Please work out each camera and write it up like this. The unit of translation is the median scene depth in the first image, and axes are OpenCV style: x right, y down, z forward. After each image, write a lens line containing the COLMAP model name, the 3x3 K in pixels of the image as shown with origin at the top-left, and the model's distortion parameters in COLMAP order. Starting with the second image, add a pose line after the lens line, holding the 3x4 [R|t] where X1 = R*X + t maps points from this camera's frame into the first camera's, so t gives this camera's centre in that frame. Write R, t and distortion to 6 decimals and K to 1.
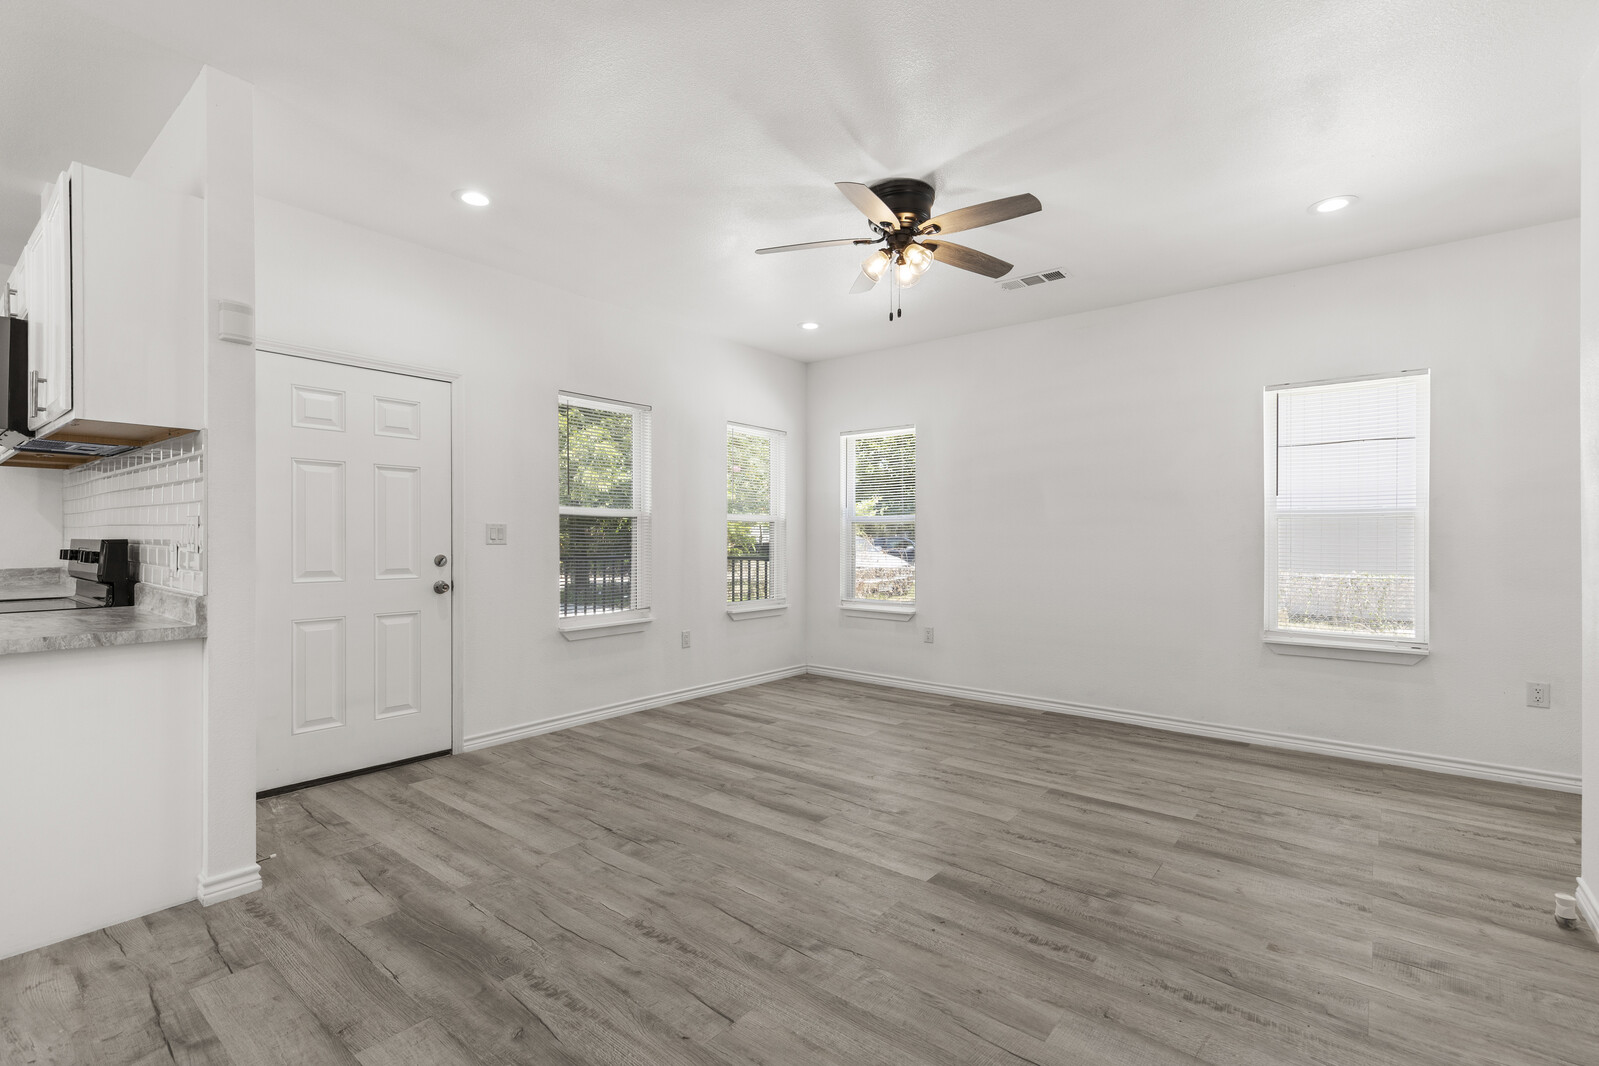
lens RADIAL K [[719.7, 0, 796.8], [0, 719.7, 537.0], [0, 0, 1]] dist [0.004617, -0.000397]
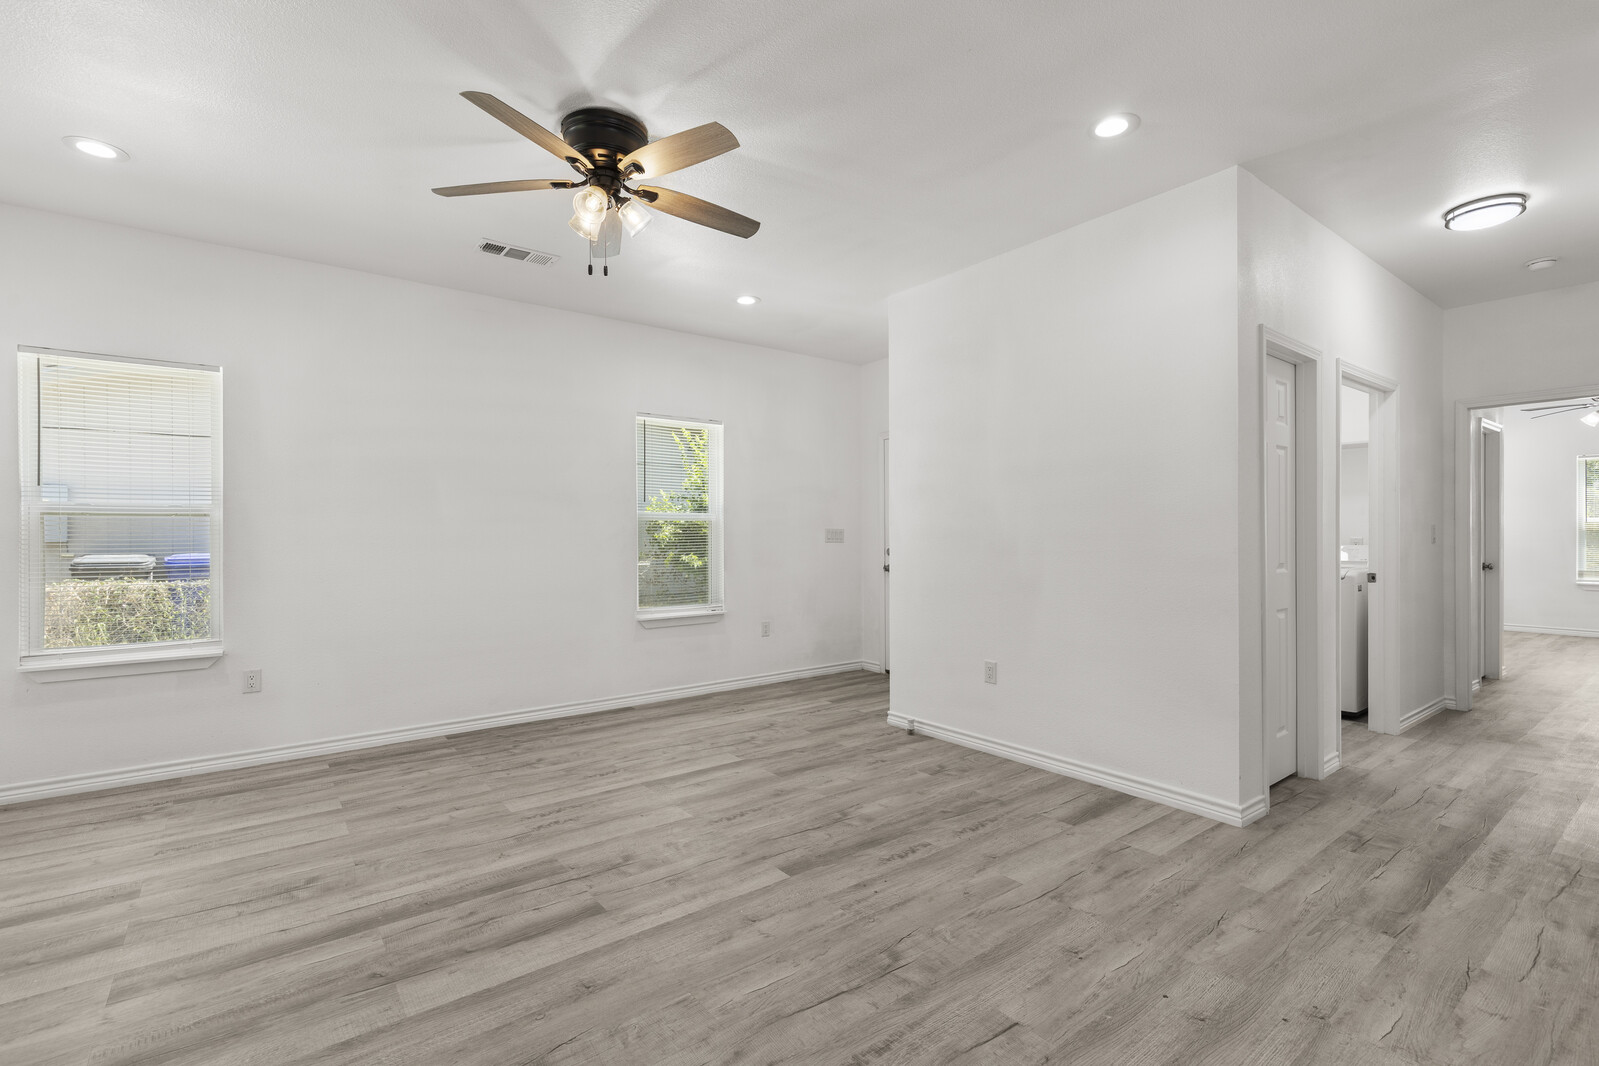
lens RADIAL K [[719.7, 0, 796.8], [0, 719.7, 537.0], [0, 0, 1]] dist [0.004617, -0.000397]
pose [[0.242381, -0.008511, 0.970144, -0.609301], [0.006122, 0.999955, 0.007243, -0.004880], [-0.970162, 0.004184, 0.242422, 0.569856]]
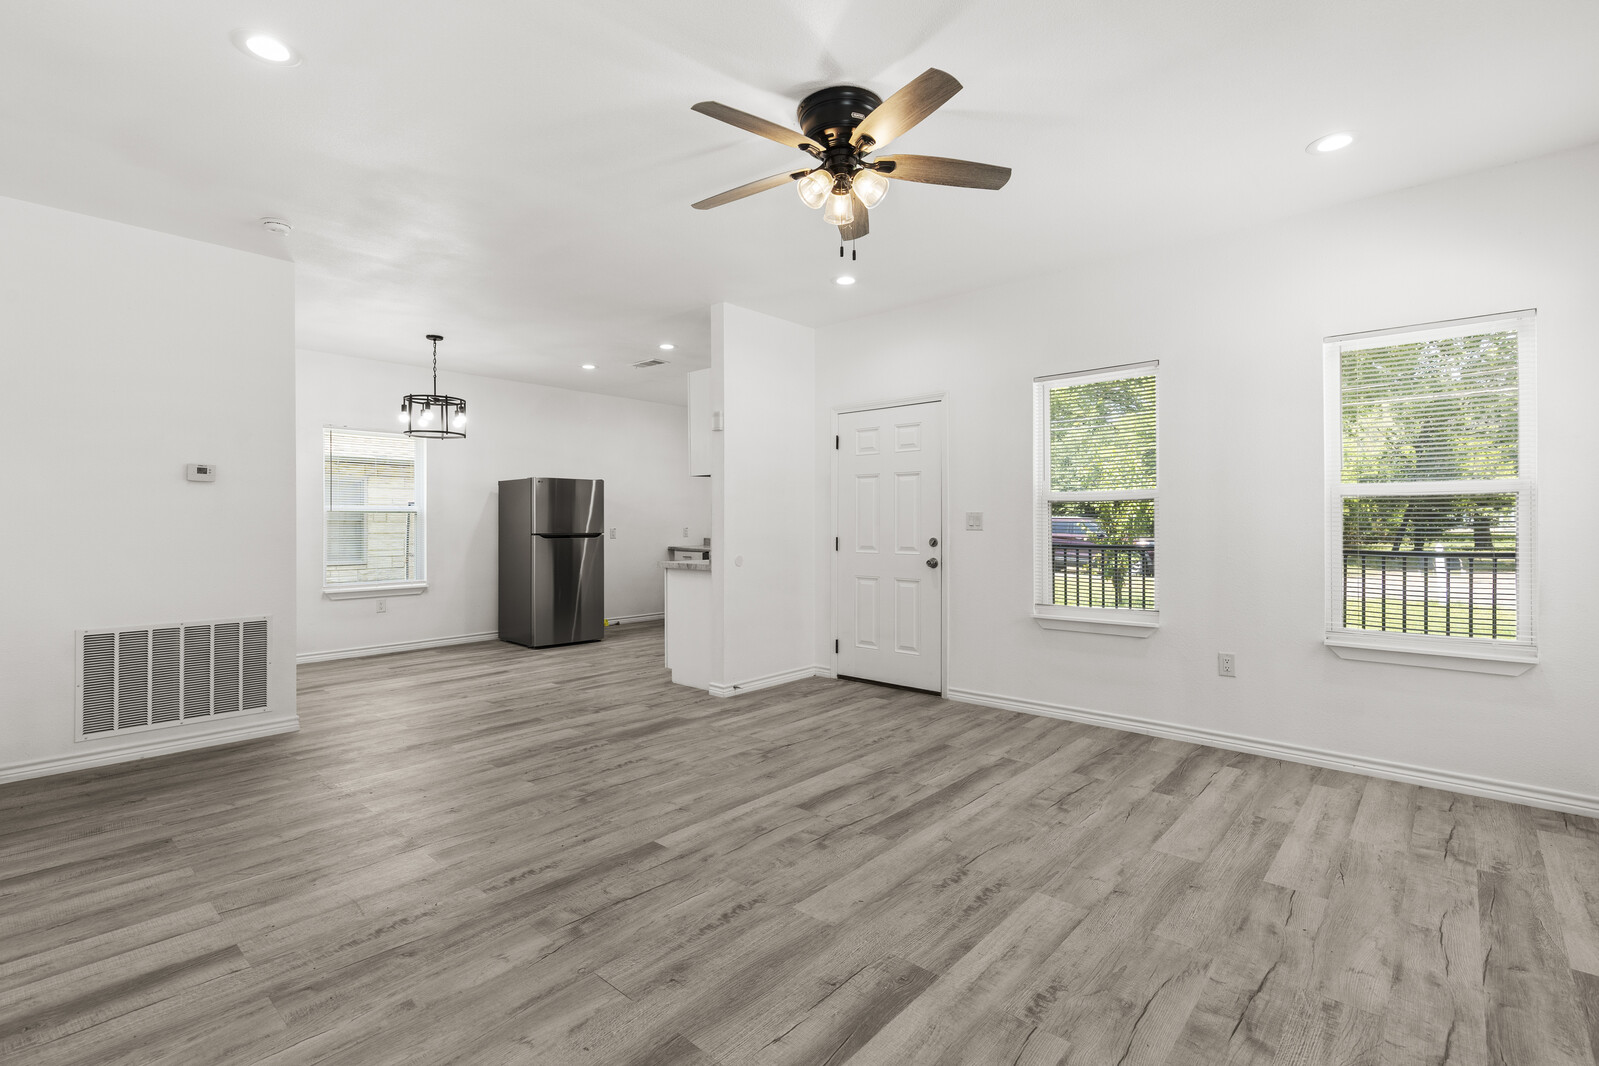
lens RADIAL K [[738.2, 0, 799.5], [0, 738.2, 533.0], [0, 0, 1]] dist [0.008120, -0.000370]
pose [[-0.046743, 0.009760, -0.998859, 0.975835], [-0.000005, 0.999952, 0.009771, 0.003453], [0.998907, 0.000461, -0.046740, 0.973264]]
